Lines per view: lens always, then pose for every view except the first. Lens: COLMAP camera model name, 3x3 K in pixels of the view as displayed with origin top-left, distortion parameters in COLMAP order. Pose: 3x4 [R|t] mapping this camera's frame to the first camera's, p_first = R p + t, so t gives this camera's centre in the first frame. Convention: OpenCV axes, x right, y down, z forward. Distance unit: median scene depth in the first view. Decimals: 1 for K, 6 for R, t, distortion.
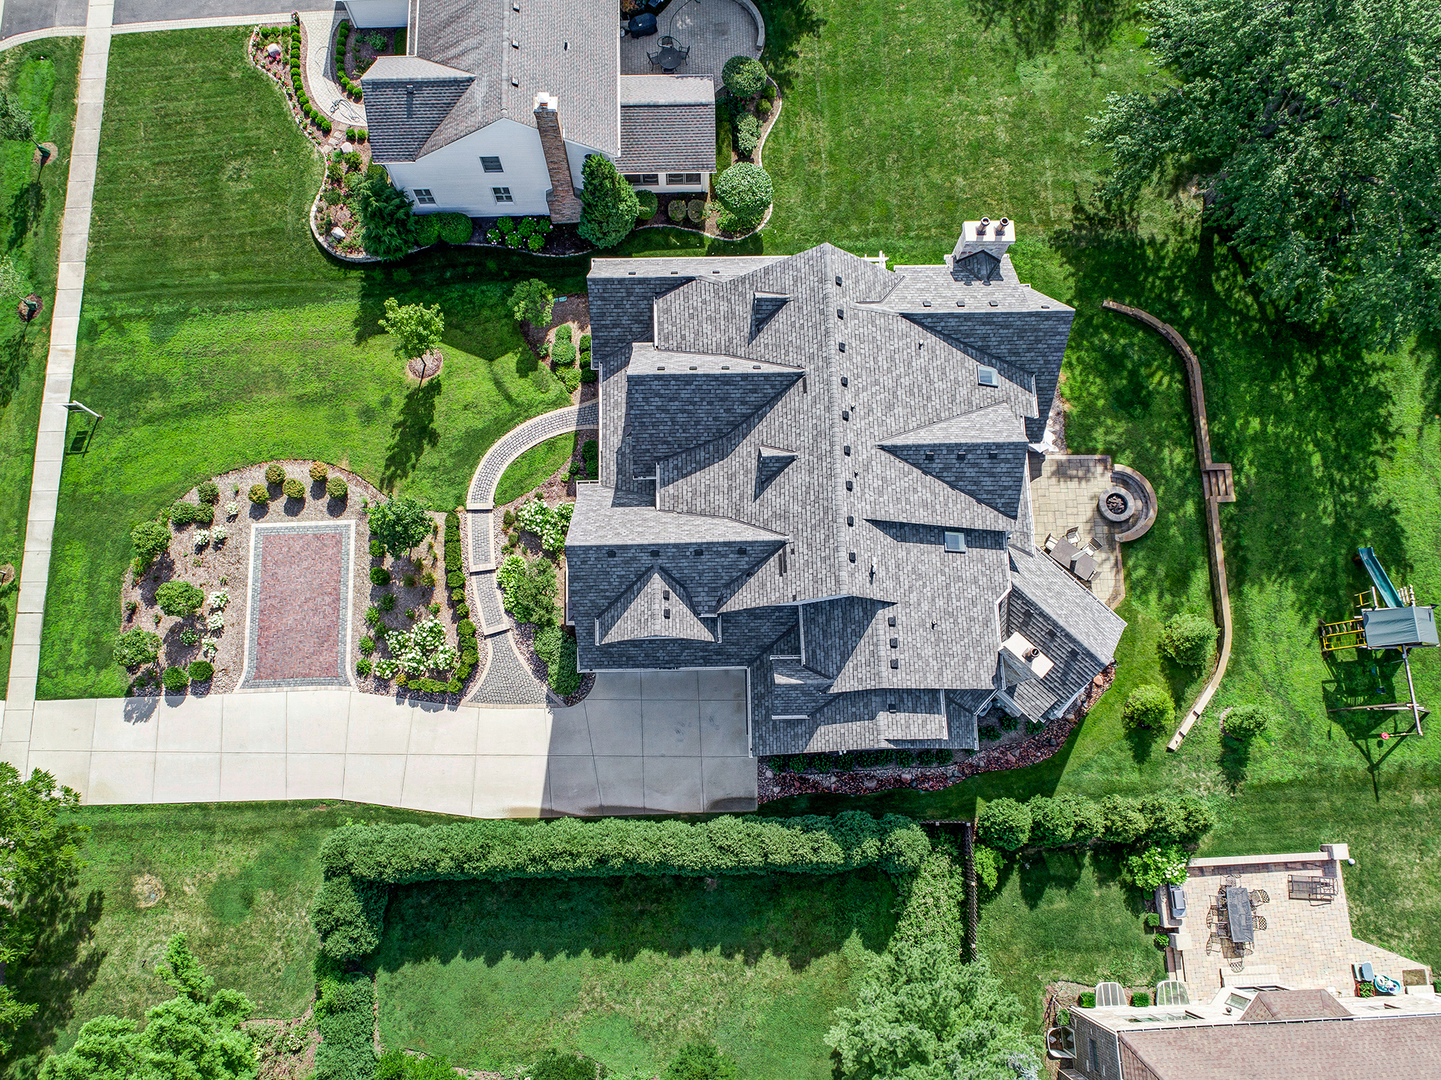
lens RADIAL K [[1090.6, 0, 712.8], [0, 1090.6, 540.8], [0, 0, 1]] dist [-0.025431, 0.004956]
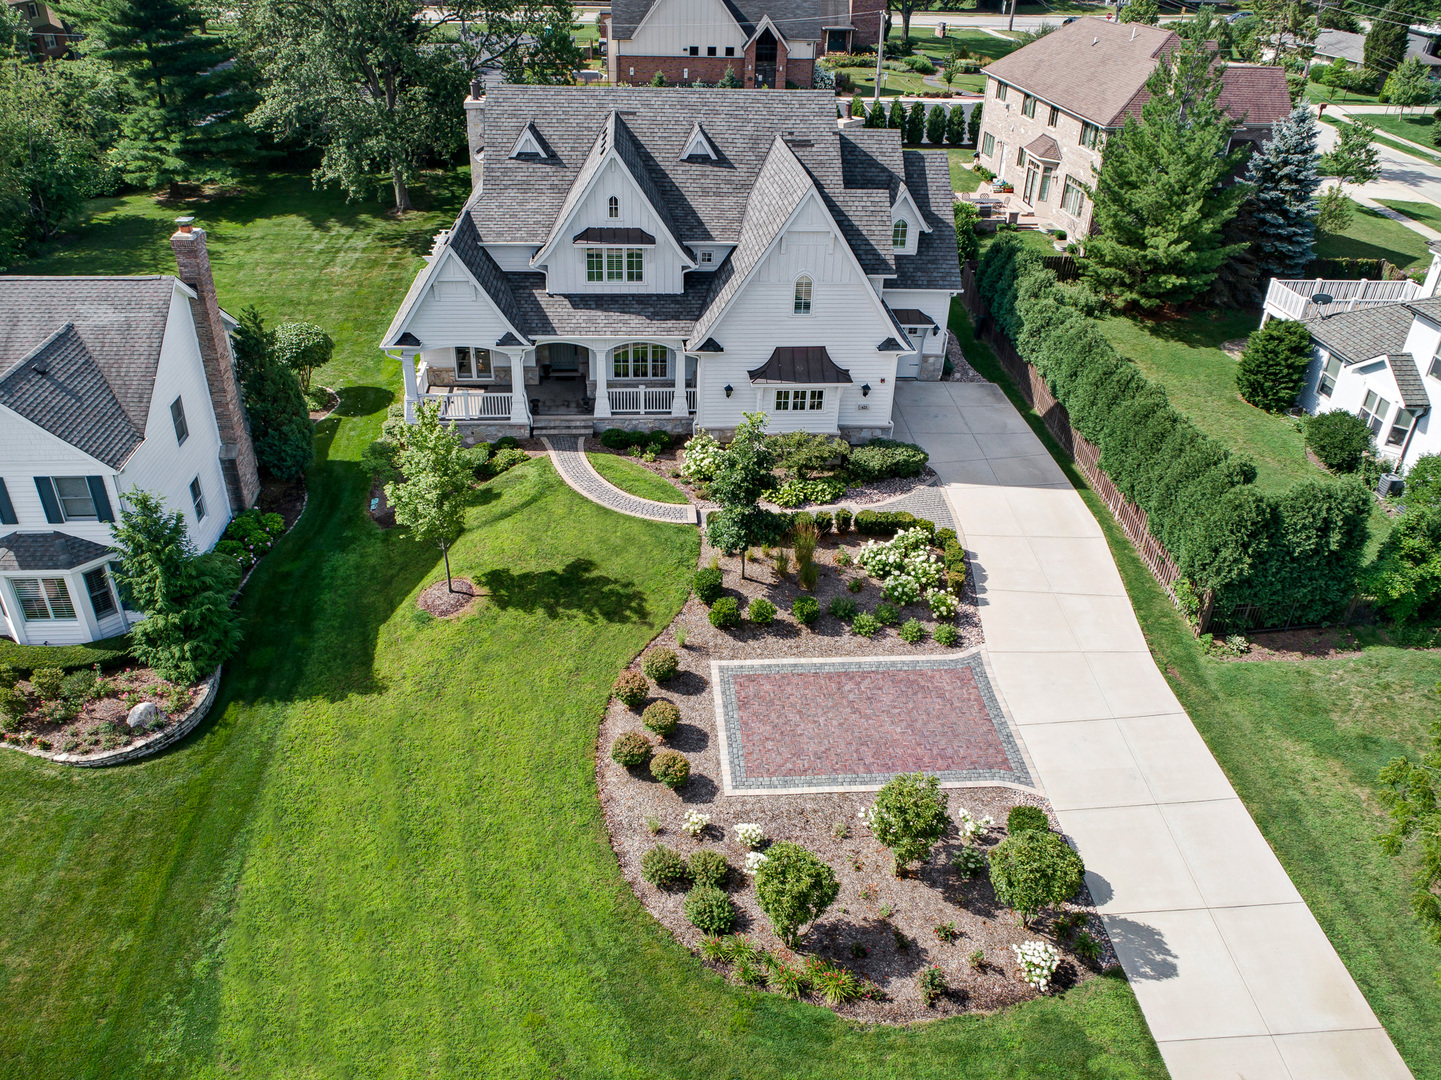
lens RADIAL K [[1090.6, 0, 712.8], [0, 1090.6, 540.8], [0, 0, 1]] dist [-0.025431, 0.004956]
pose [[-0.047321, -0.528885, 0.847373, -0.812376], [0.967587, 0.186405, 0.170378, -0.134150], [-0.248065, 0.827970, 0.502922, 0.655393]]
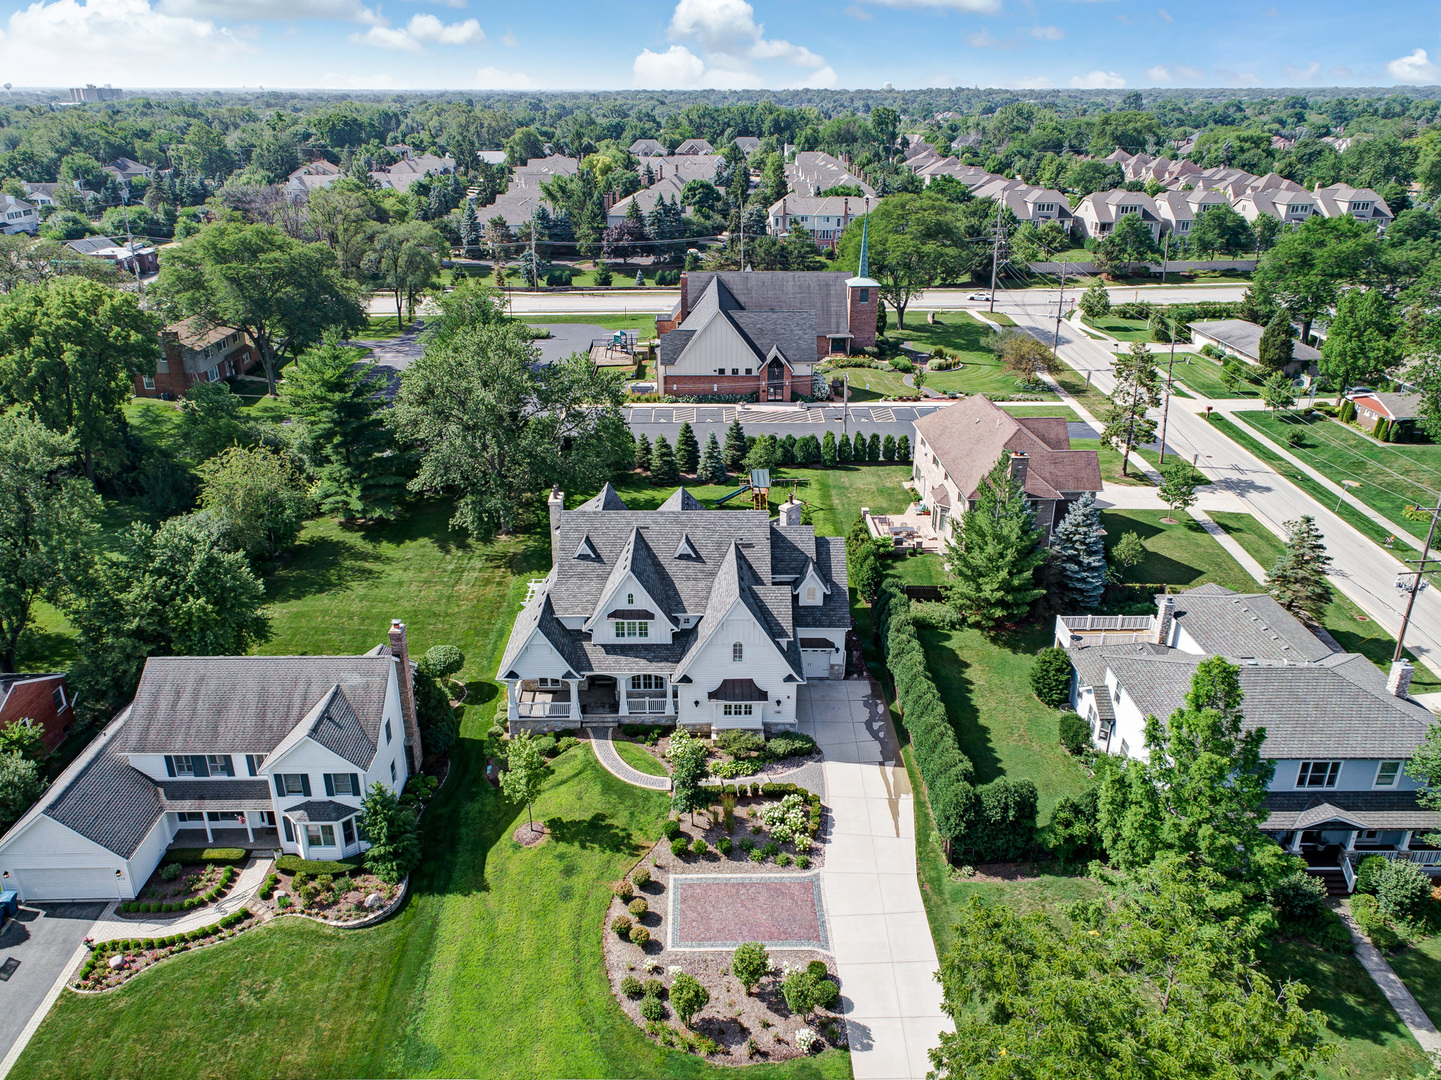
lens RADIAL K [[1078.8, 0, 714.6], [0, 1078.8, 536.3], [0, 0, 1]] dist [0.005005, 0.004401]
pose [[0.013858, -0.404430, 0.914464, -1.206226], [0.974654, 0.209691, 0.077967, -0.133734], [-0.223288, 0.890205, 0.397086, 0.255991]]
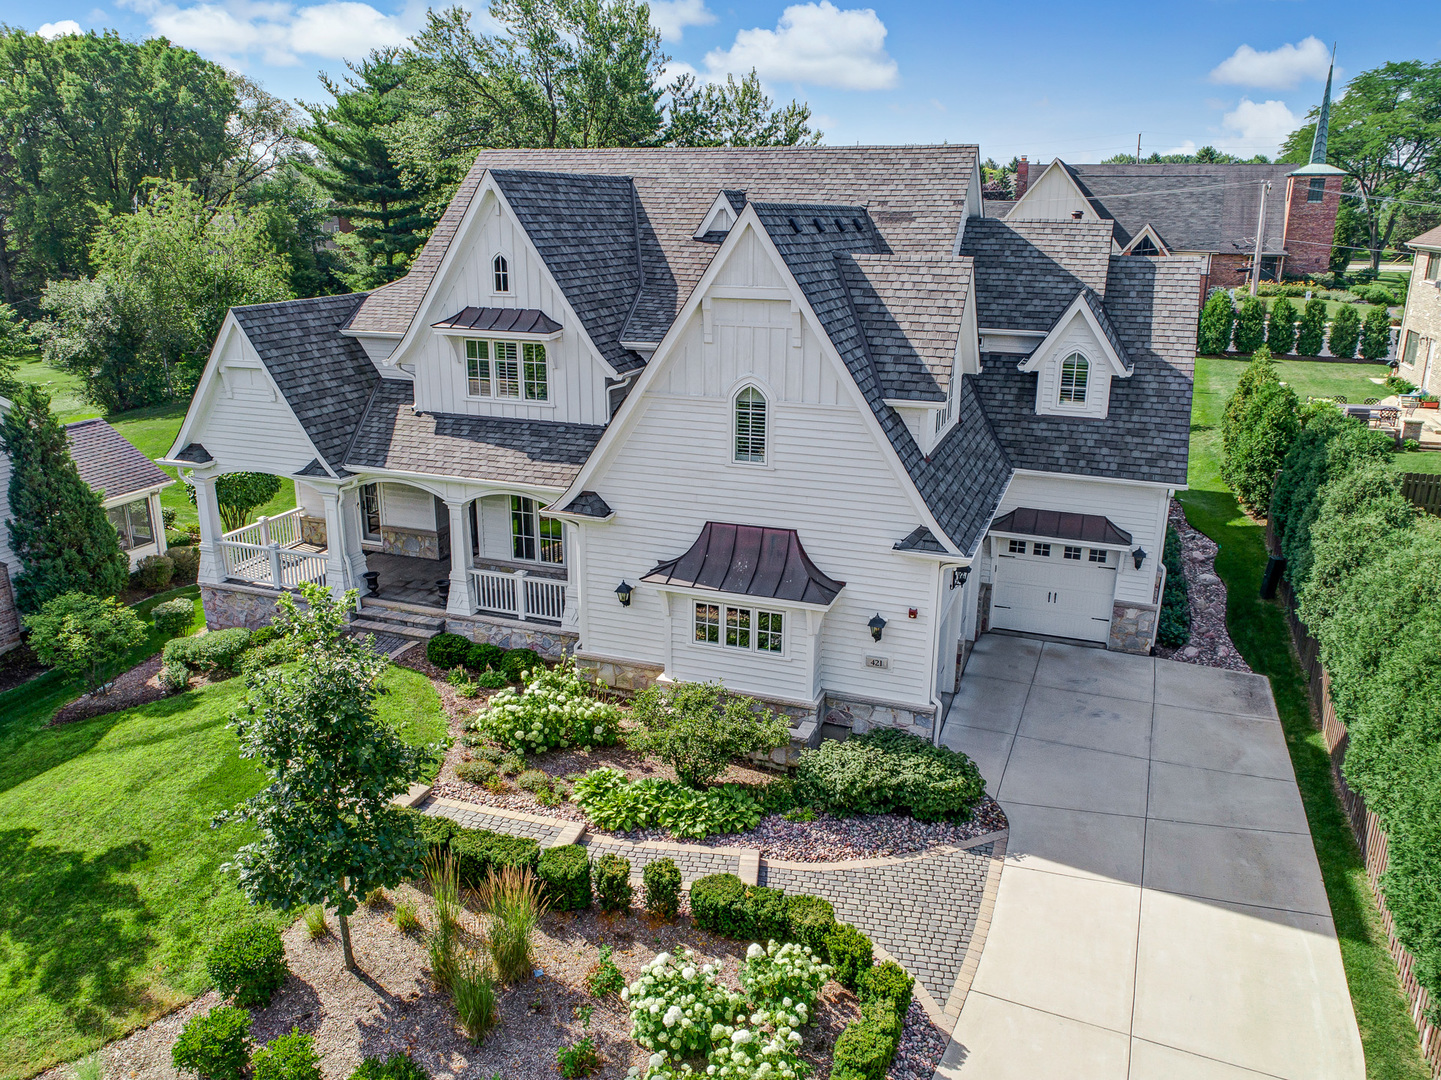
lens RADIAL K [[1090.6, 0, 712.8], [0, 1090.6, 540.8], [0, 0, 1]] dist [-0.025431, 0.004956]
pose [[0.379044, -0.288565, 0.879236, -0.457052], [0.902772, 0.324046, -0.282838, 0.129565], [-0.203296, 0.900958, 0.383336, 0.765369]]
